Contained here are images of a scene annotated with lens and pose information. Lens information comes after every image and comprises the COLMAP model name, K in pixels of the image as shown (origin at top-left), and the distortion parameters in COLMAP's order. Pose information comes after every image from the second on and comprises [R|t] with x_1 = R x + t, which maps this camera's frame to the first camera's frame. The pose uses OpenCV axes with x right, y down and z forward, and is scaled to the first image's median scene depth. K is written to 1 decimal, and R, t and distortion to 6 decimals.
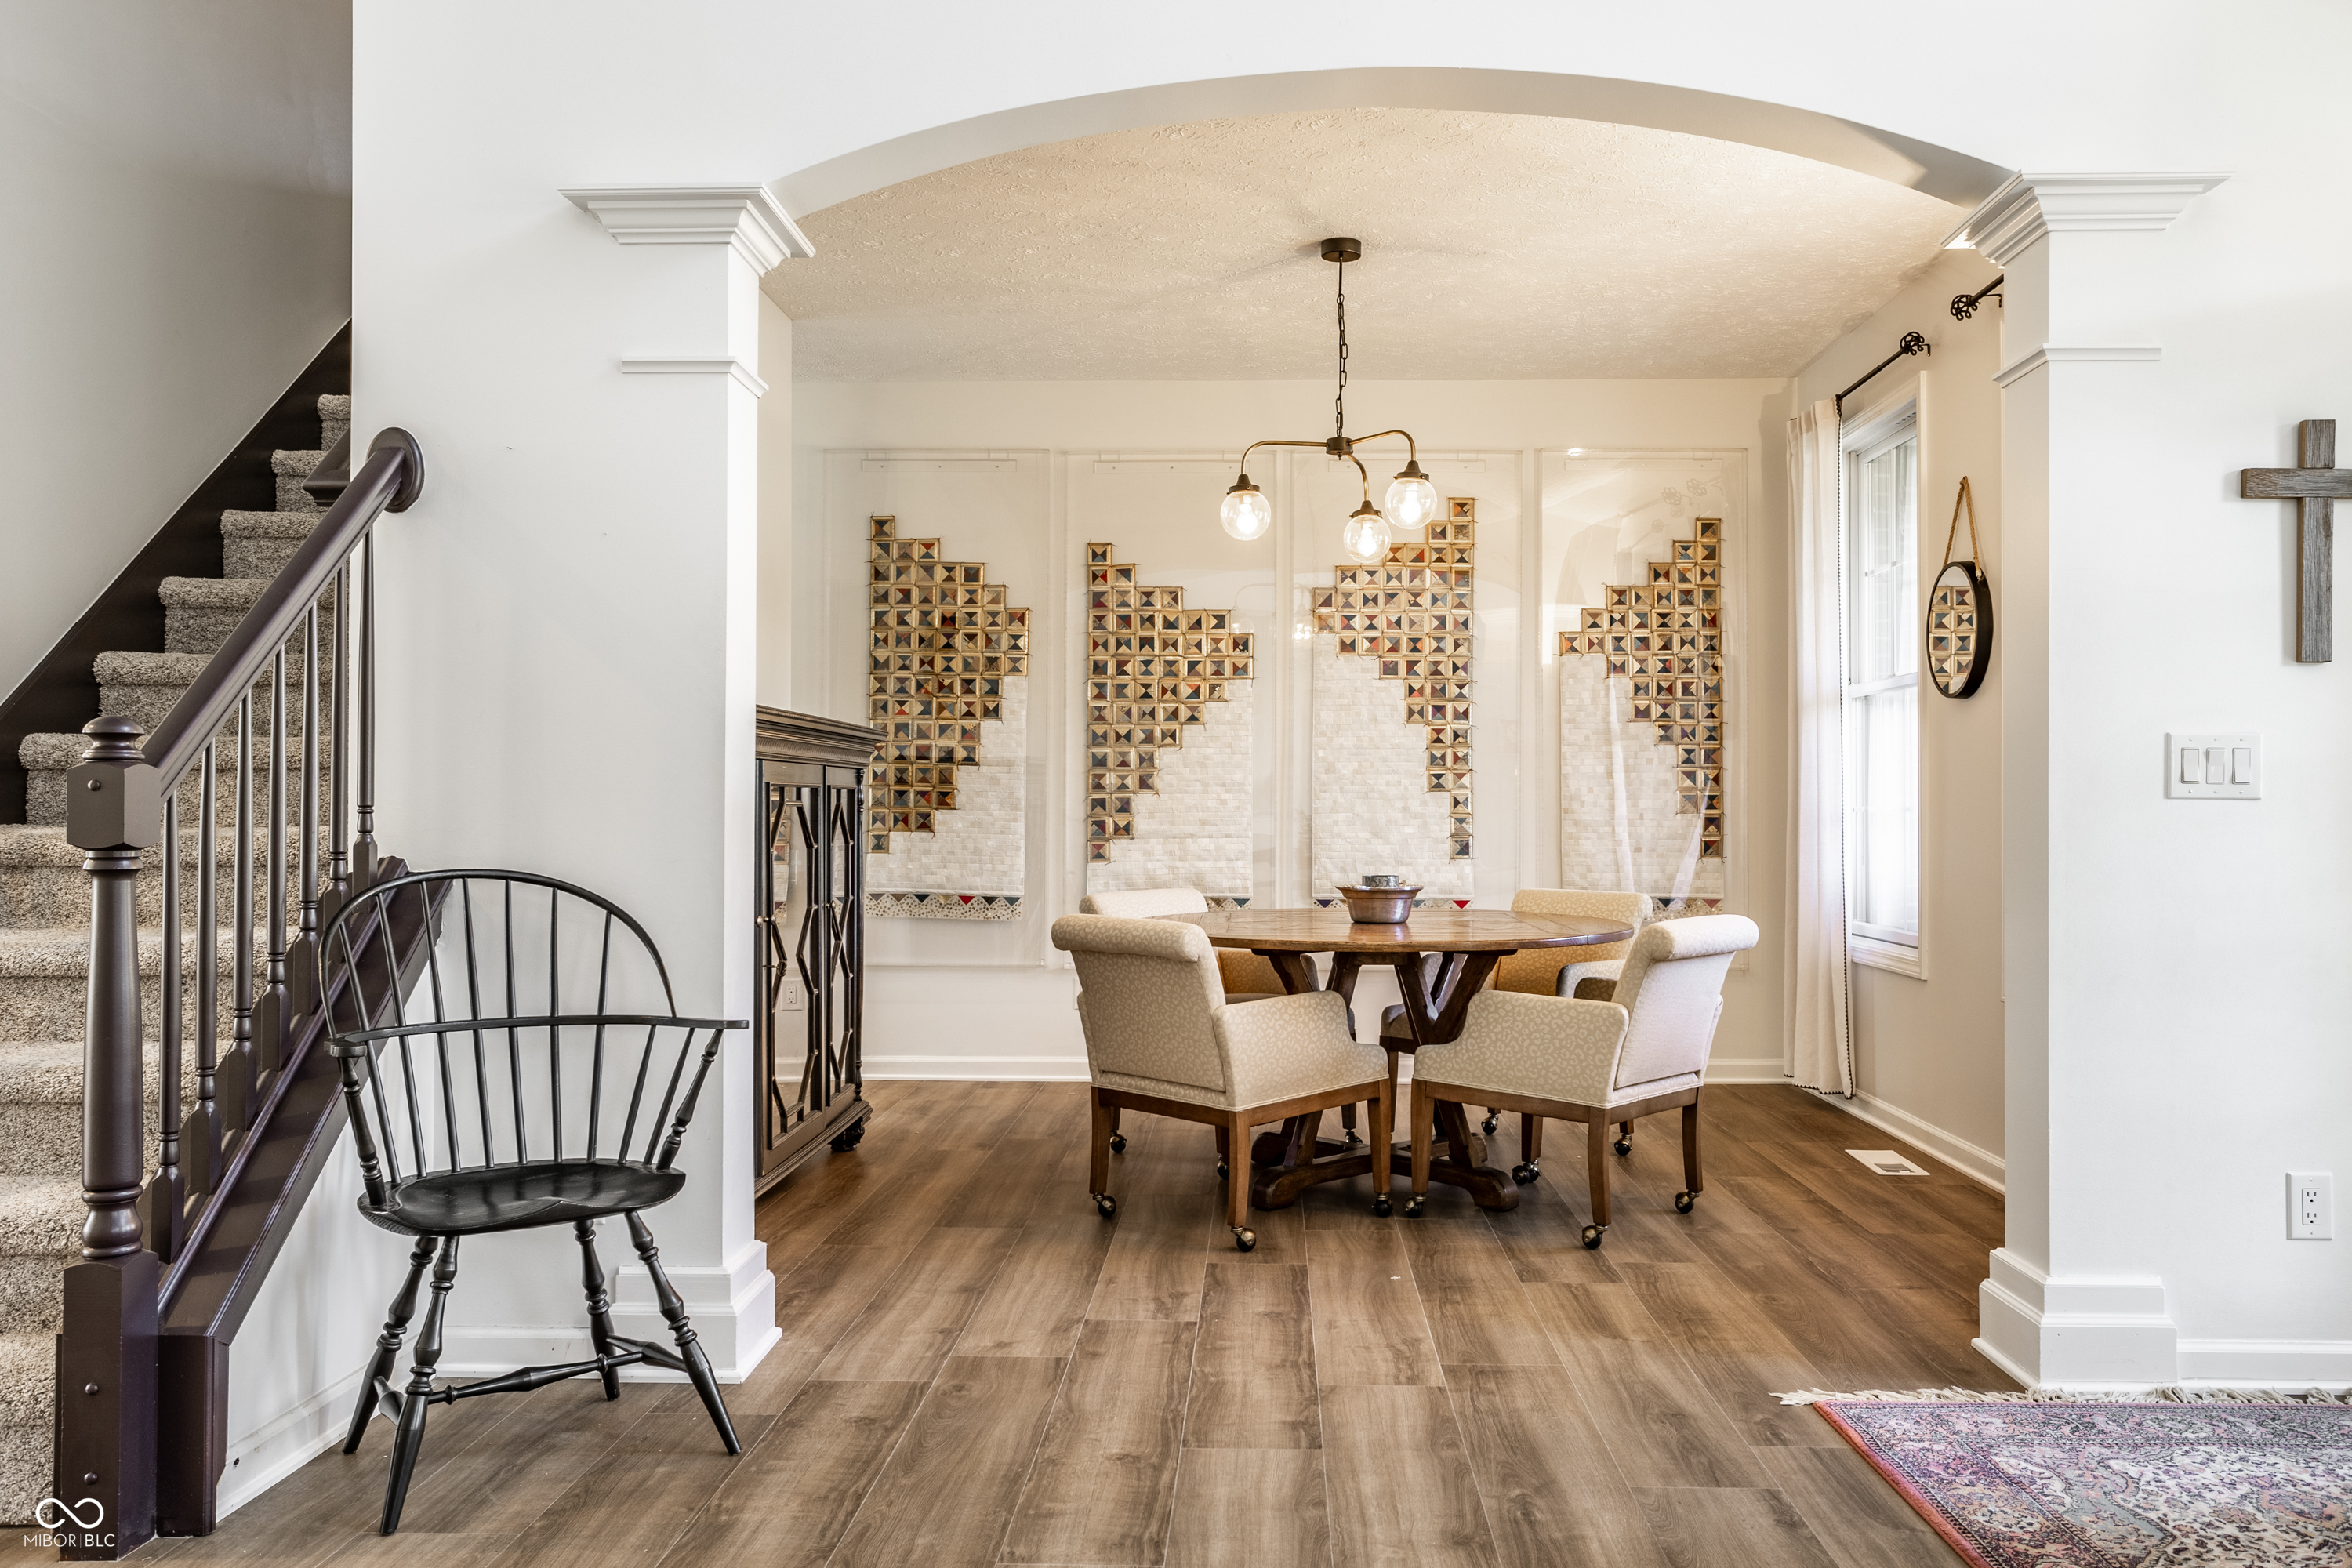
lens RADIAL K [[1844.1, 0, 1178.4], [0, 1844.1, 784.1], [0, 0, 1]] dist [0.003428, 0.001947]
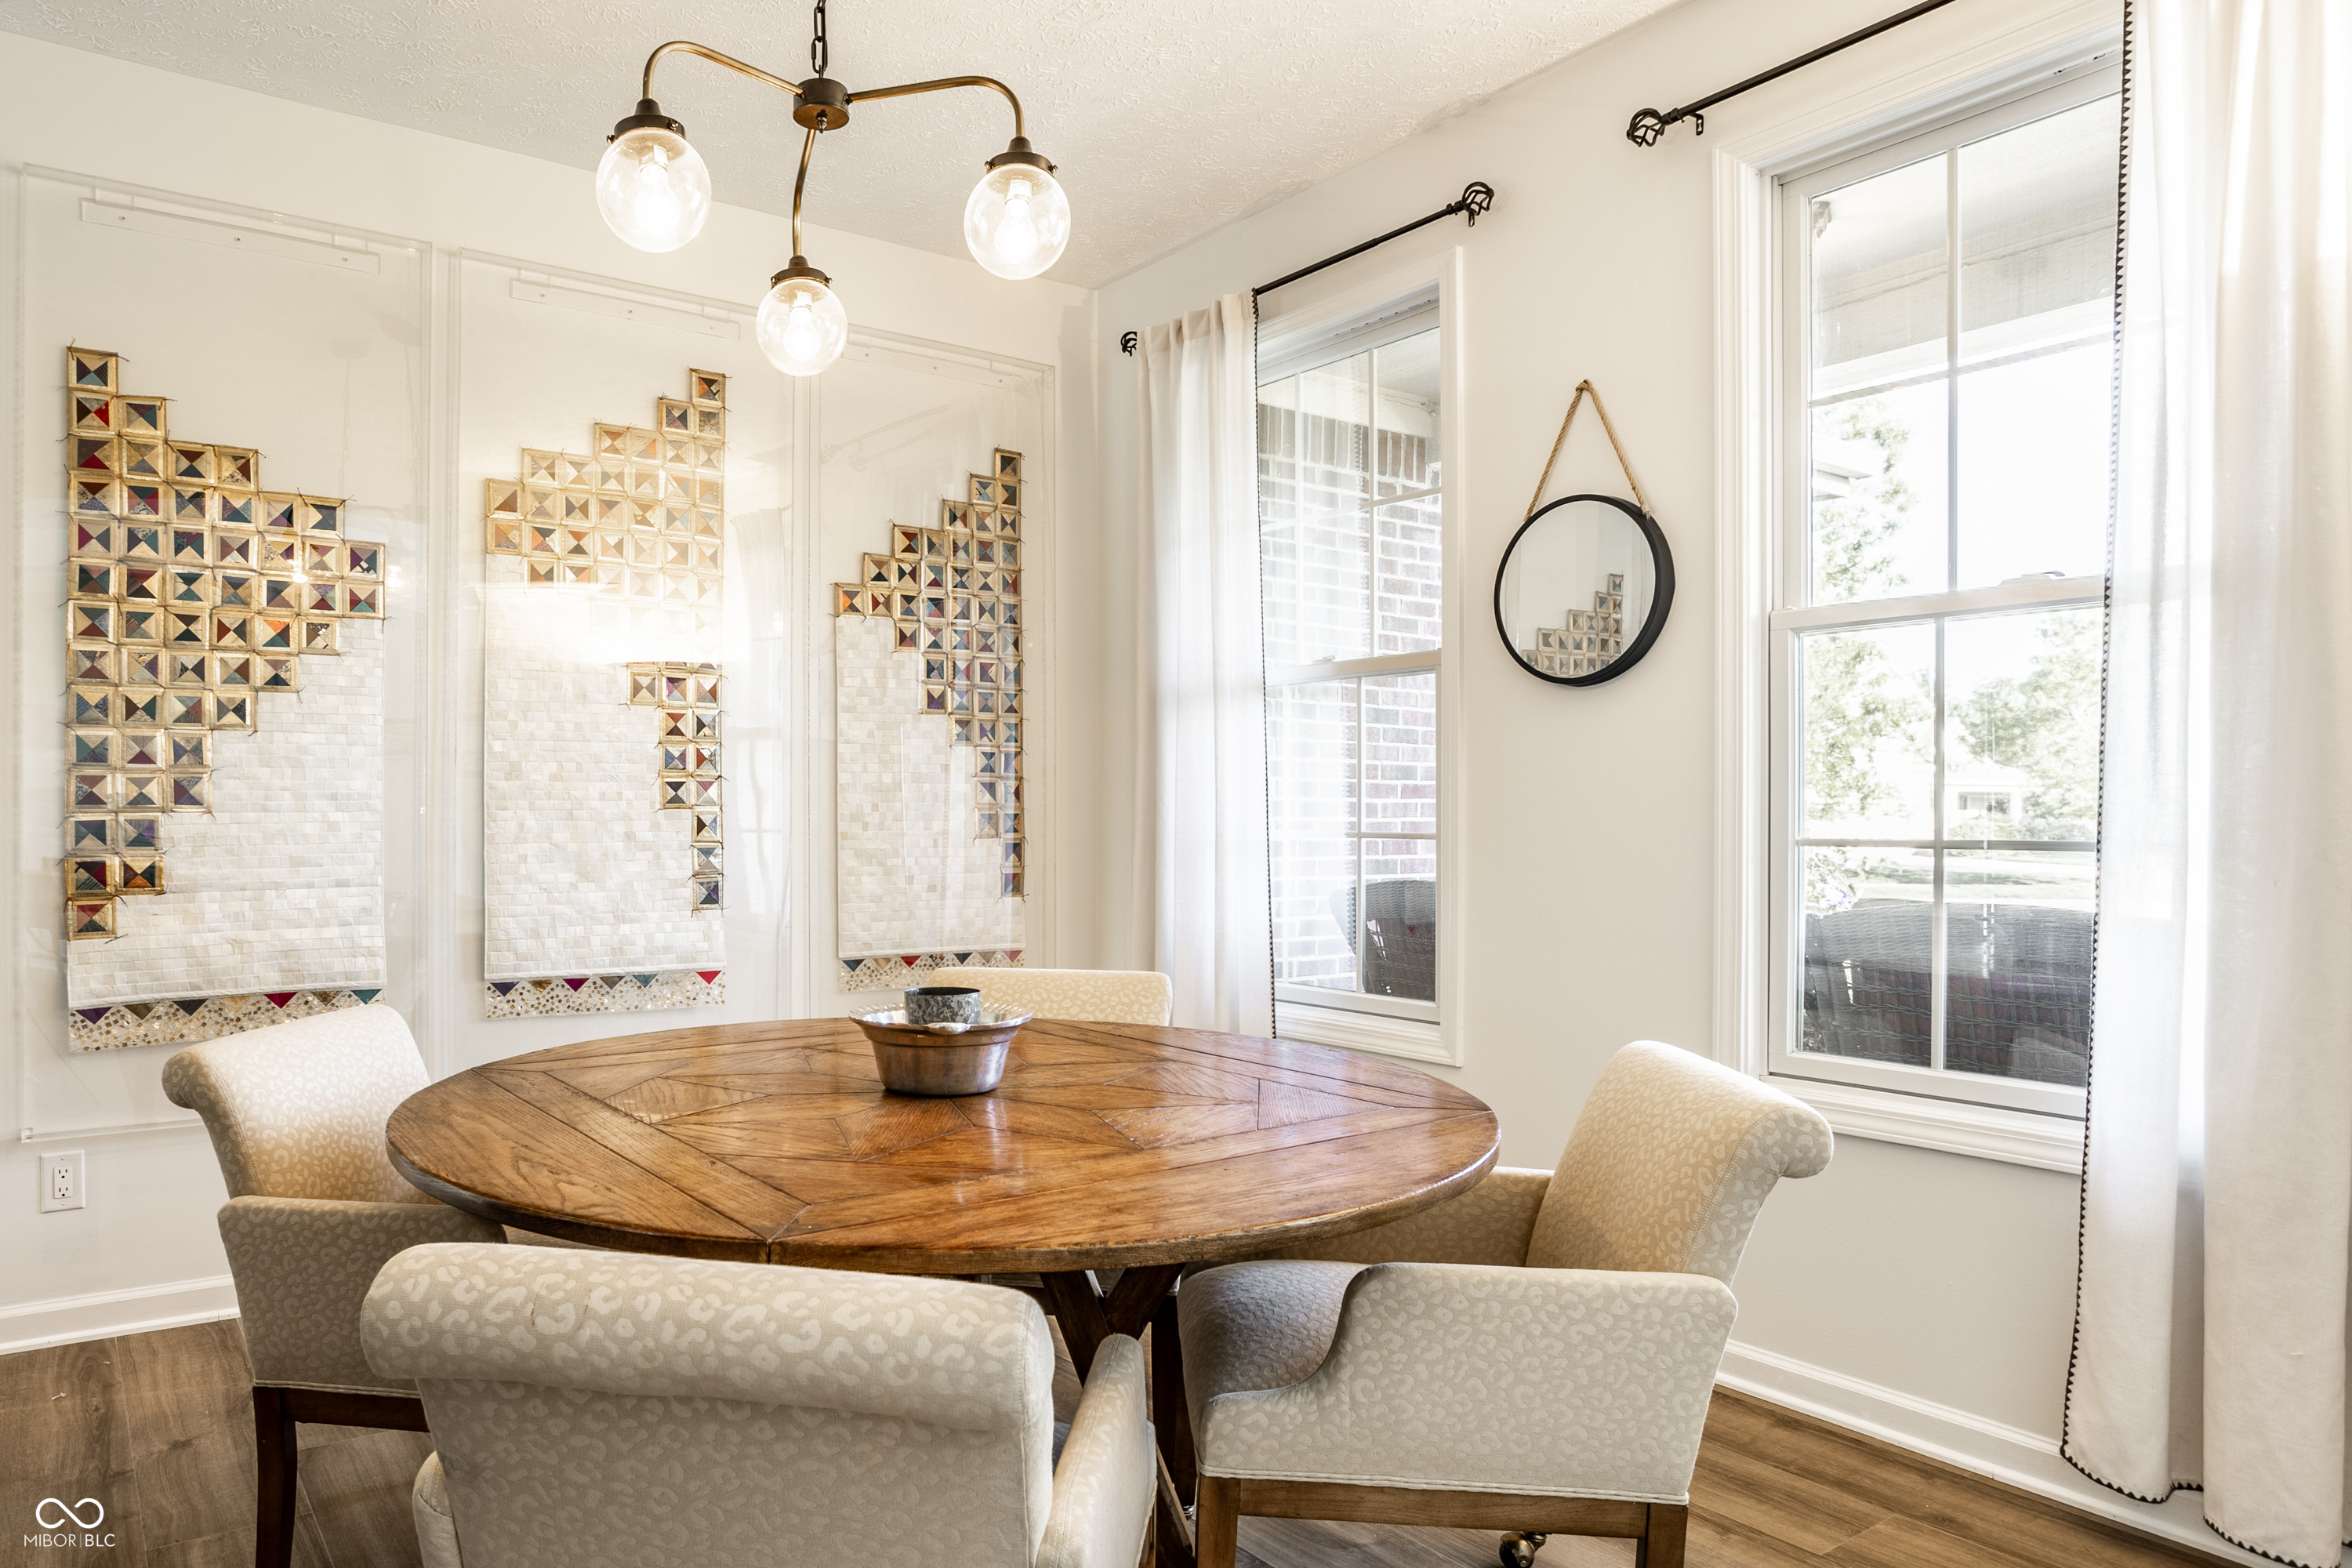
lens RADIAL K [[1702.6, 0, 1199.5], [0, 1702.6, 835.8], [0, 0, 1]] dist [-0.069326, 0.027031]
pose [[0.810614, -0.007484, 0.585534, -0.062913], [-0.006286, 0.999749, 0.021481, -0.000445], [-0.585548, -0.021094, 0.810363, 0.401699]]
